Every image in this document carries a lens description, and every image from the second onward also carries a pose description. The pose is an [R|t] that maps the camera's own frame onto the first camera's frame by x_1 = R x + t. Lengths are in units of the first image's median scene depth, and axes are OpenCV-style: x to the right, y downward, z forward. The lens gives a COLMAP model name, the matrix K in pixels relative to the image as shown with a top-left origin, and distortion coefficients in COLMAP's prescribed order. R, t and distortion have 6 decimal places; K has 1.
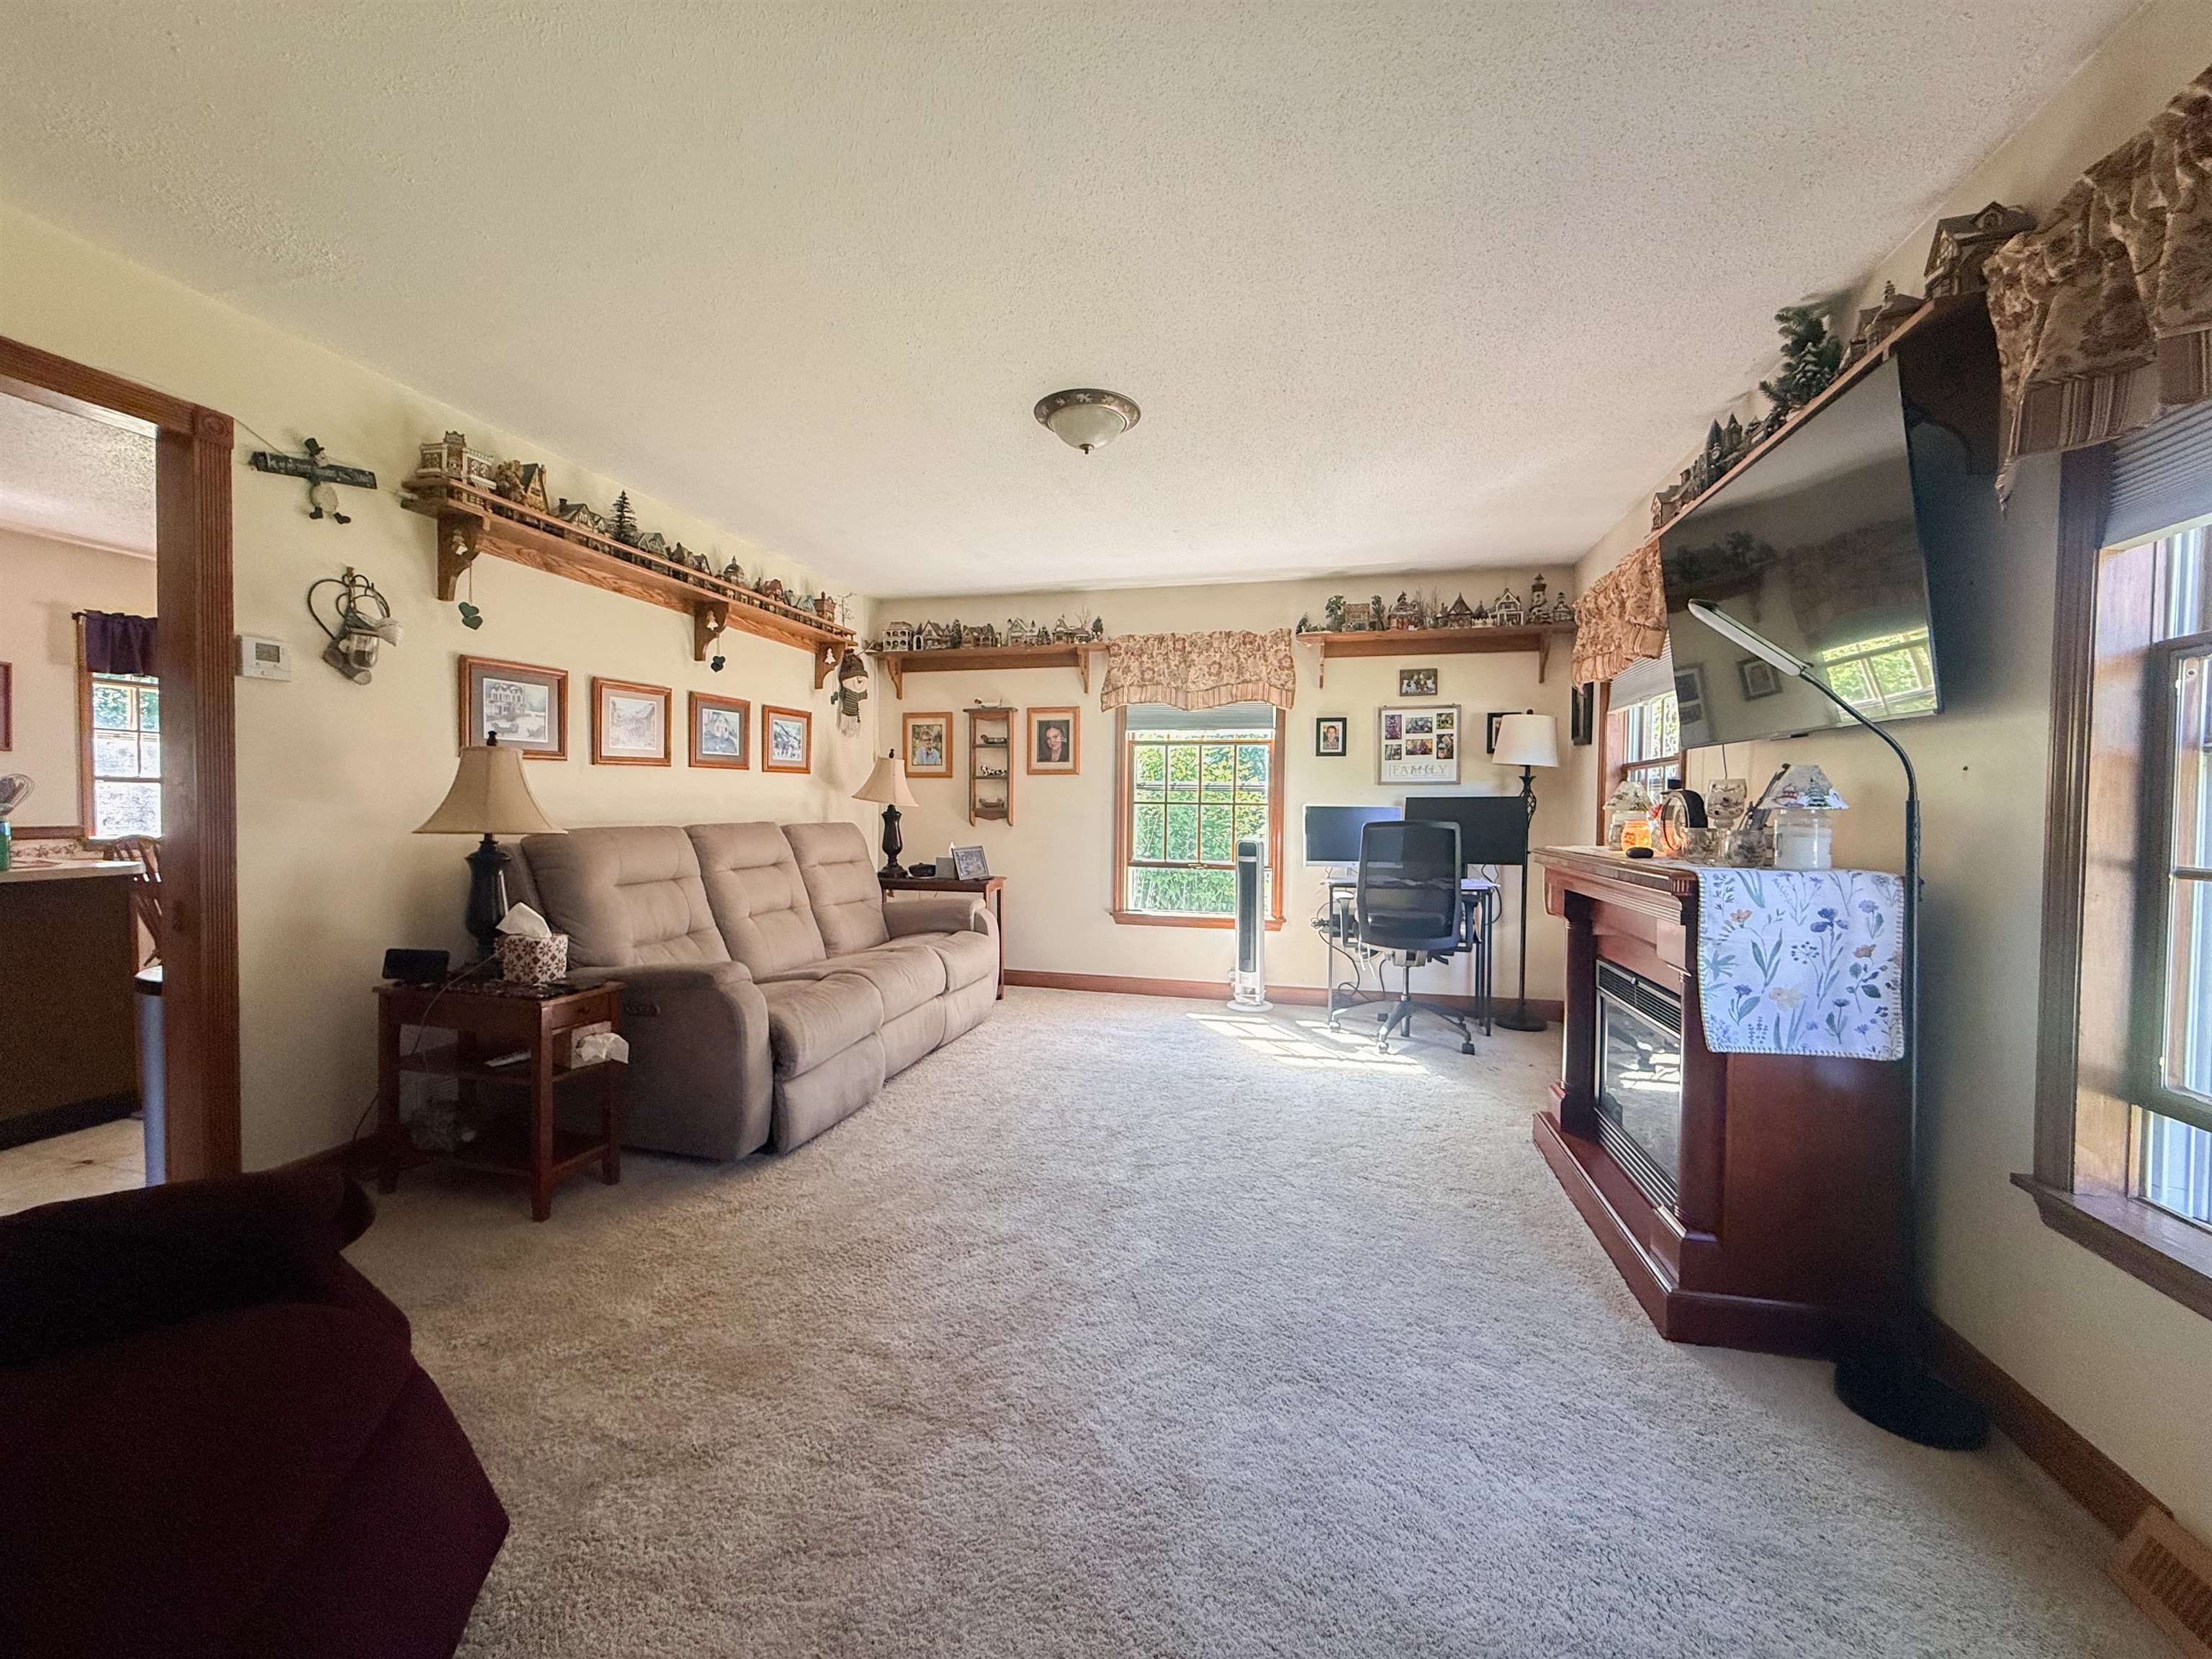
lens RADIAL K [[880.8, 0, 1102.2], [0, 880.8, 829.6], [0, 0, 1]] dist [-0.000389, -0.000656]
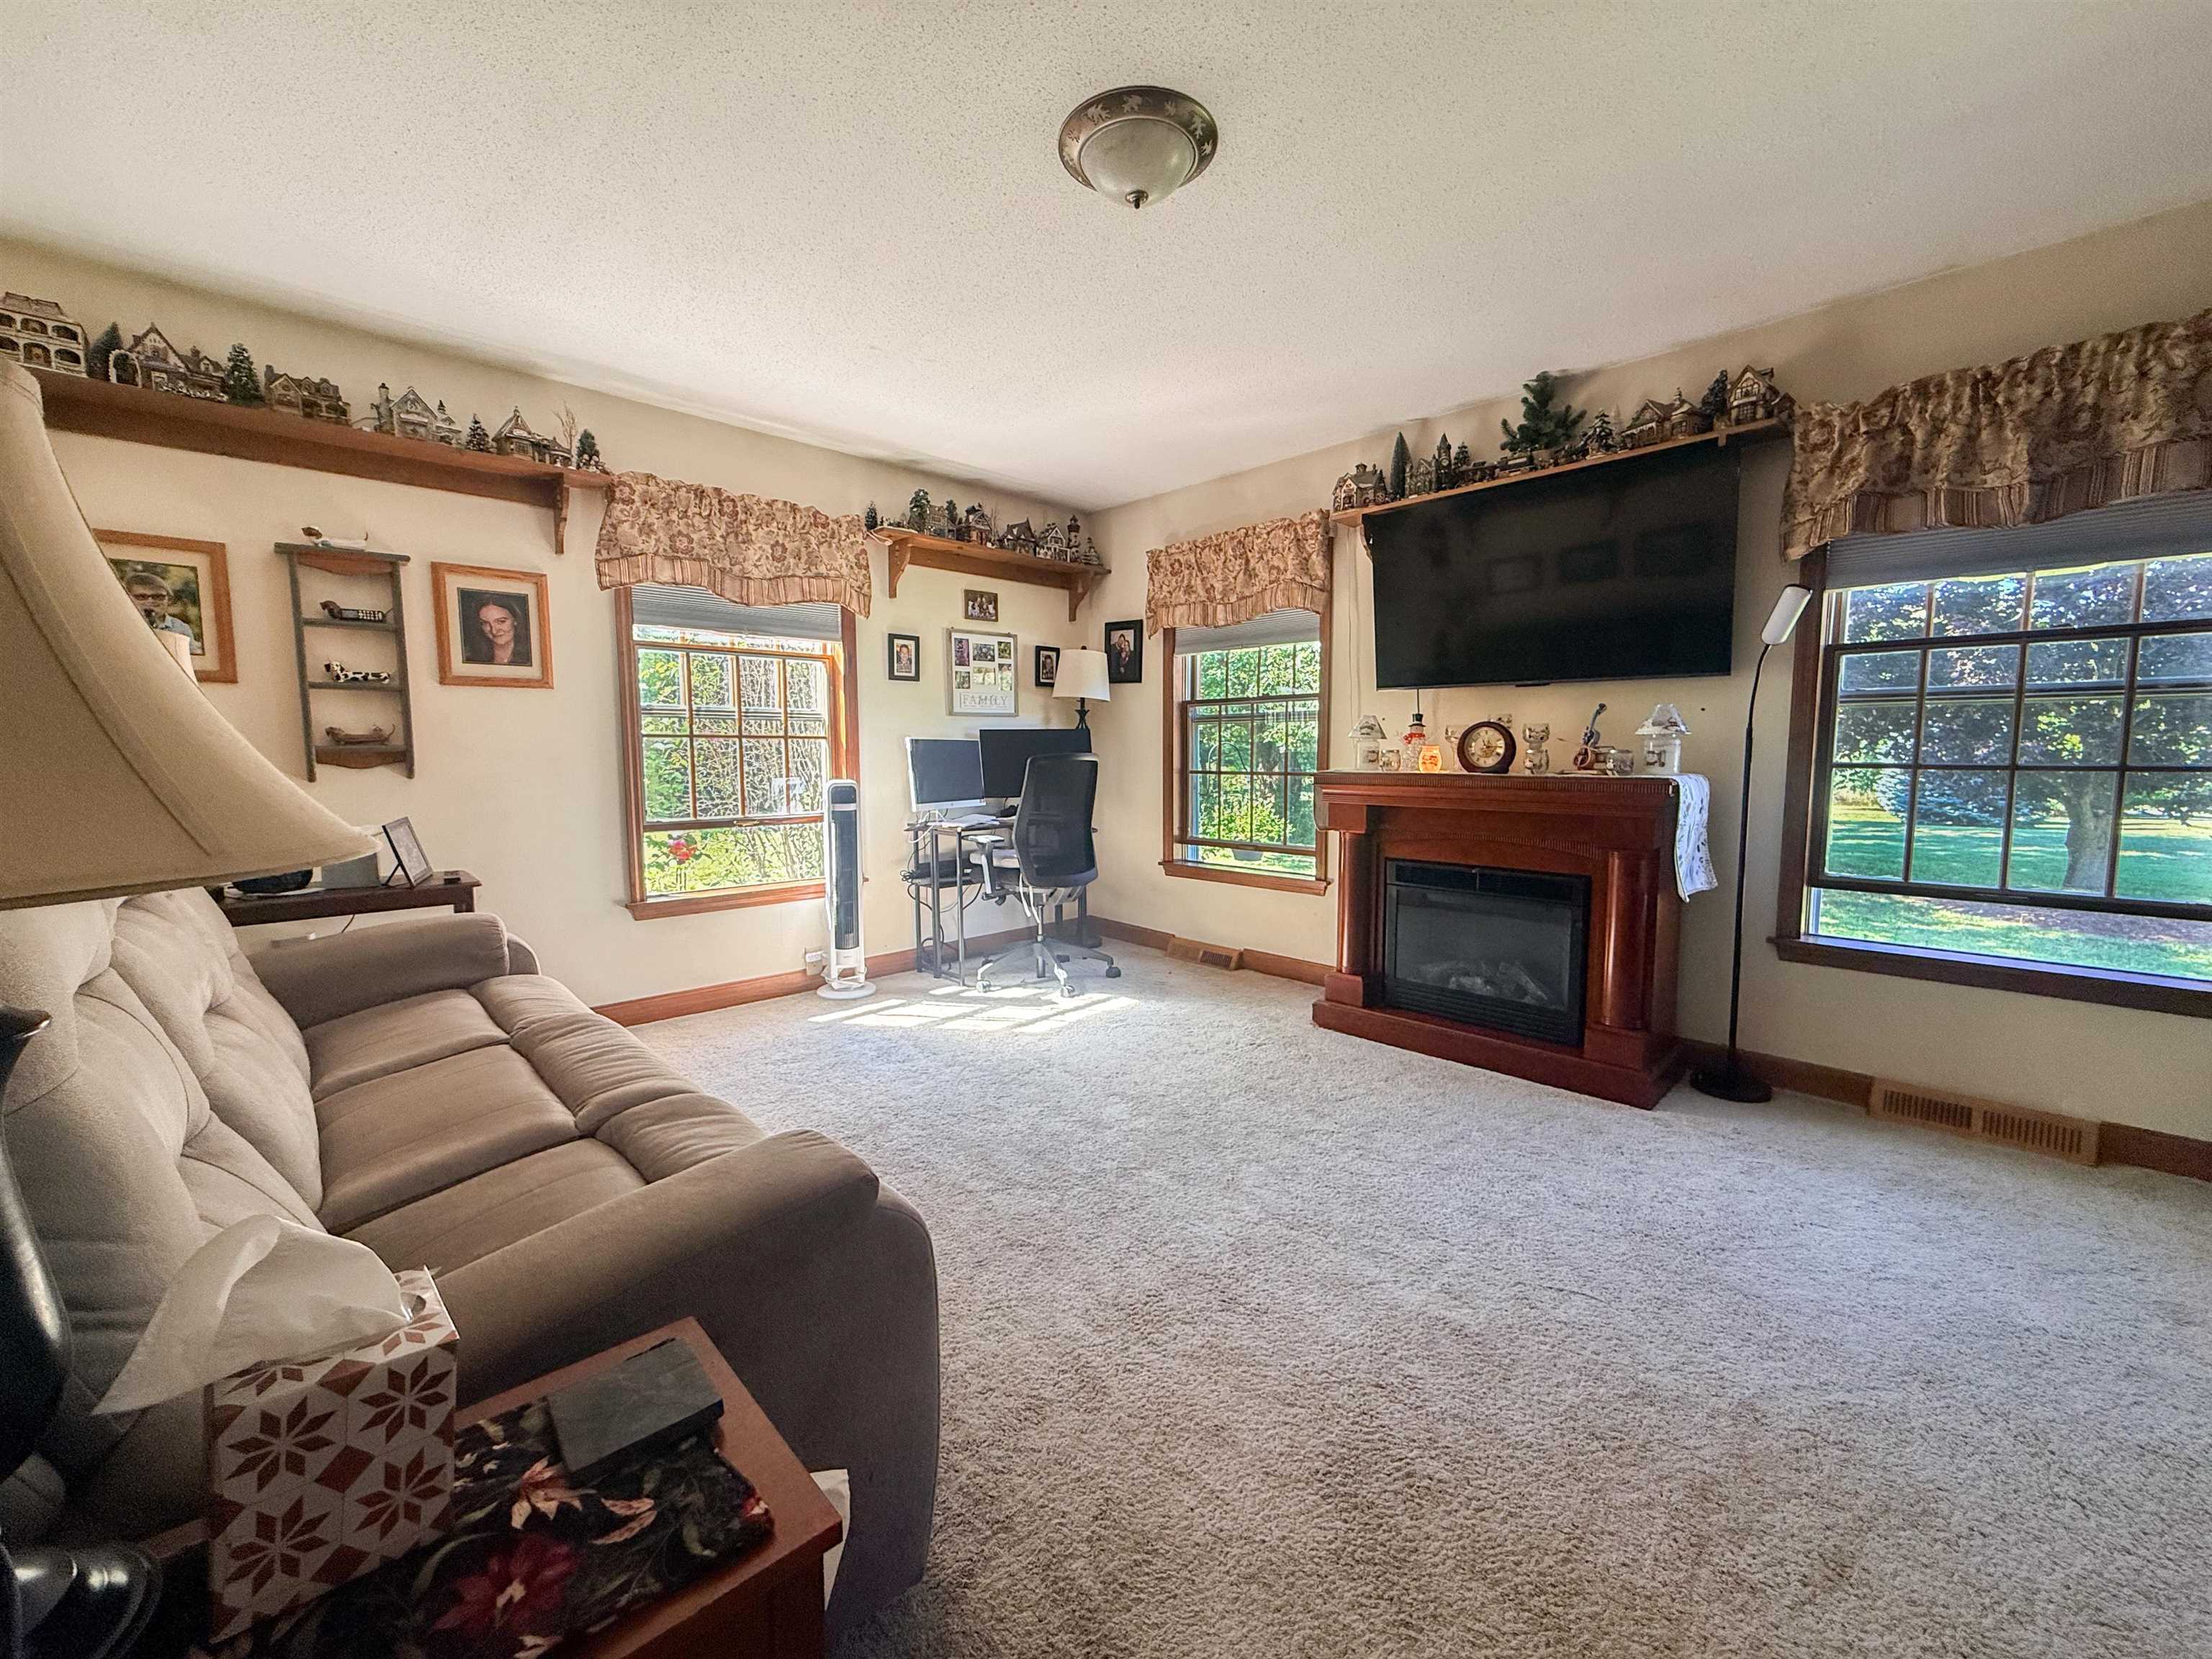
lens RADIAL K [[880.8, 0, 1102.2], [0, 880.8, 829.6], [0, 0, 1]] dist [-0.000389, -0.000656]
pose [[0.528527, -0.088917, 0.844247, -0.382527], [0.029973, 0.995834, 0.086118, -0.007448], [-0.848387, -0.020211, 0.528990, 0.392378]]
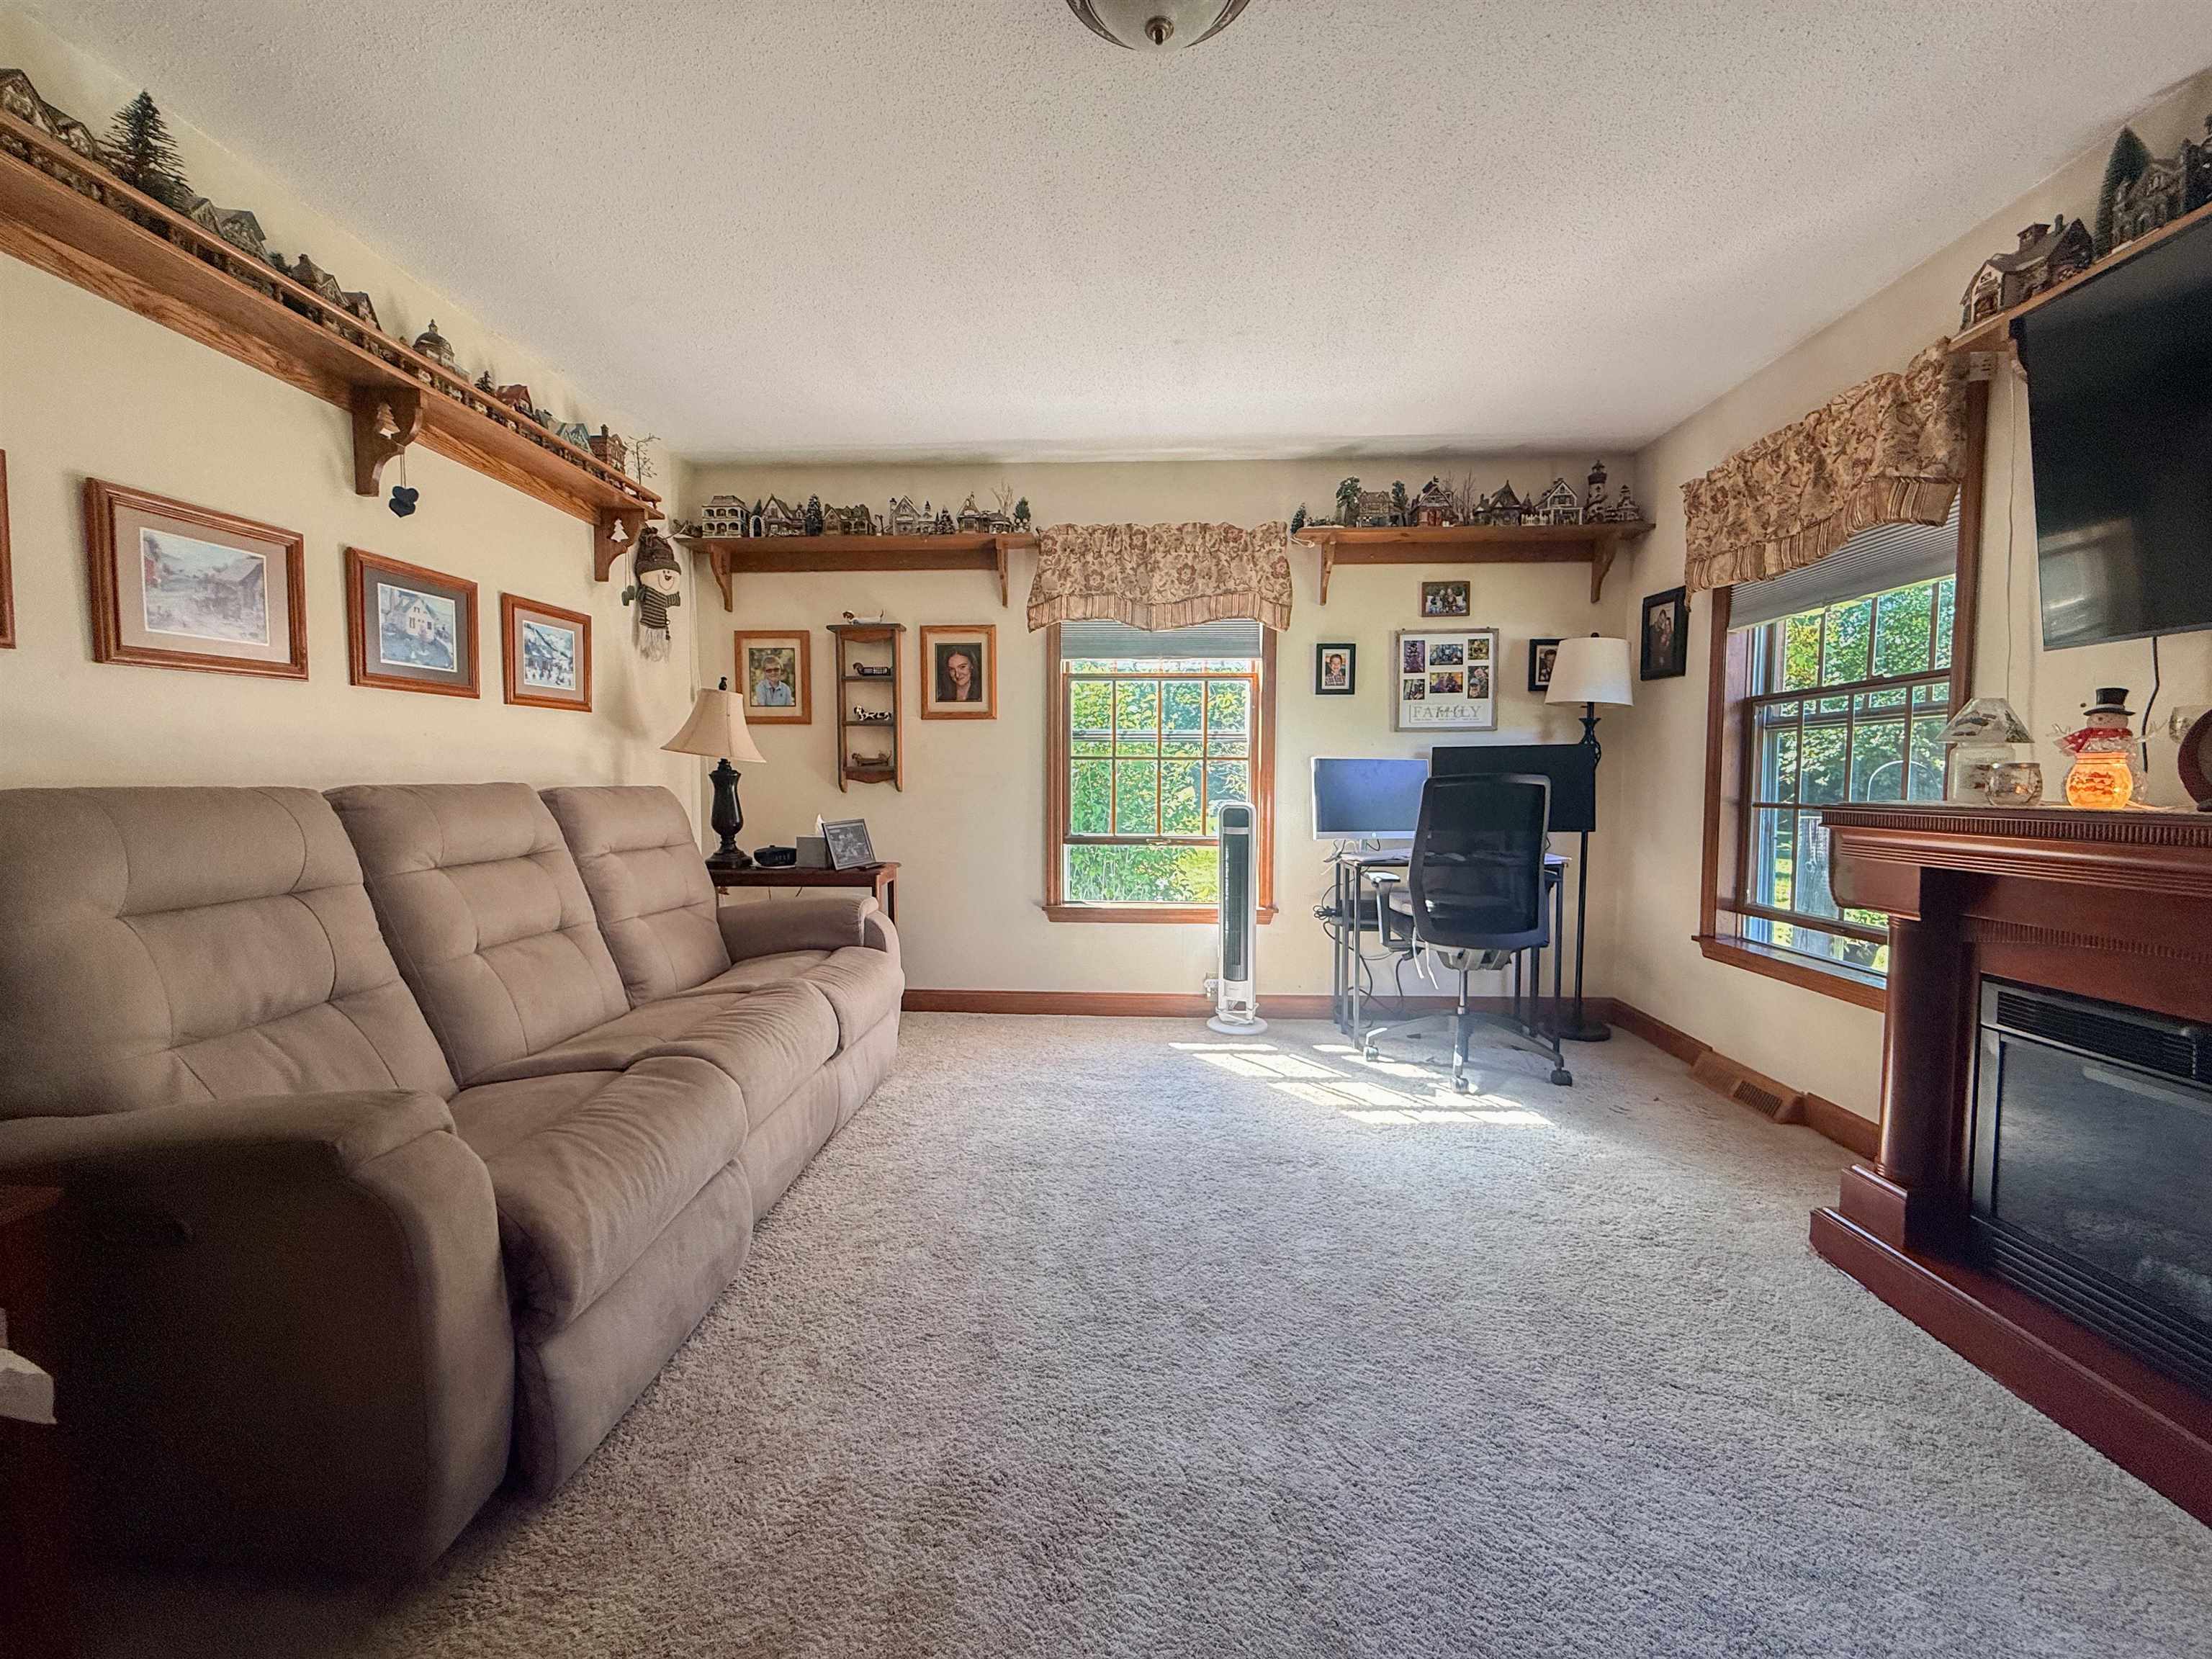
lens RADIAL K [[880.8, 0, 1102.2], [0, 880.8, 829.6], [0, 0, 1]] dist [-0.000389, -0.000656]
pose [[0.979958, -0.018932, 0.198302, -0.095174], [0.012866, 0.999410, 0.031837, 0.007409], [-0.198788, -0.028648, 0.979624, 0.294188]]
